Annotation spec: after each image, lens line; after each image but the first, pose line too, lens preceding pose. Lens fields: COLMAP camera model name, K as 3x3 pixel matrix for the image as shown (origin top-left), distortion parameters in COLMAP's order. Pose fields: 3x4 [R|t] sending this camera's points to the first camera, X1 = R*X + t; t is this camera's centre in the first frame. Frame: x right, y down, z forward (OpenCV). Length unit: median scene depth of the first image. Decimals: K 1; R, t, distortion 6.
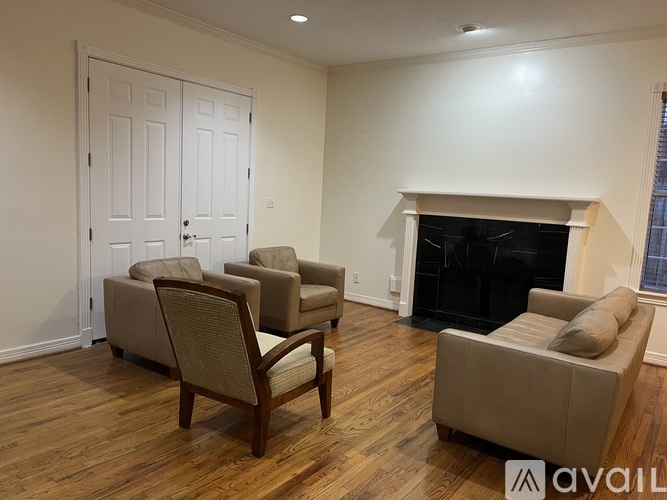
lens RADIAL K [[512.5, 0, 333.5], [0, 512.5, 250.0], [0, 0, 1]] dist [0.000547, 0.001291]
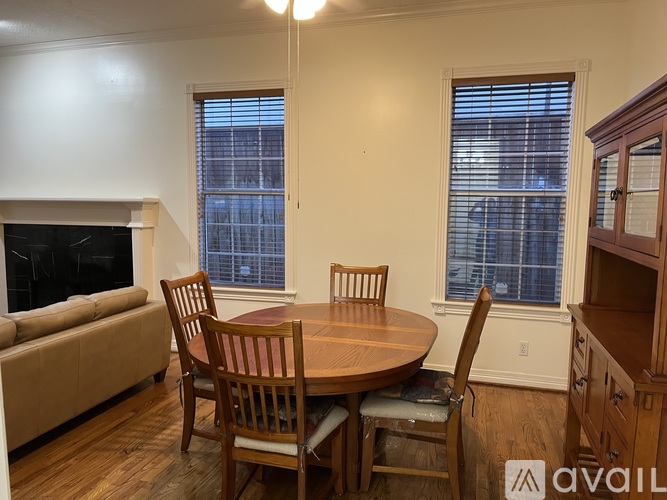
lens RADIAL K [[512.5, 0, 333.5], [0, 512.5, 250.0], [0, 0, 1]] dist [0.000547, 0.001291]
pose [[0.938238, -0.066586, 0.339524, 0.488462], [0.074203, 0.997198, -0.009487, 0.034023], [-0.337941, 0.034095, 0.940550, -0.050090]]
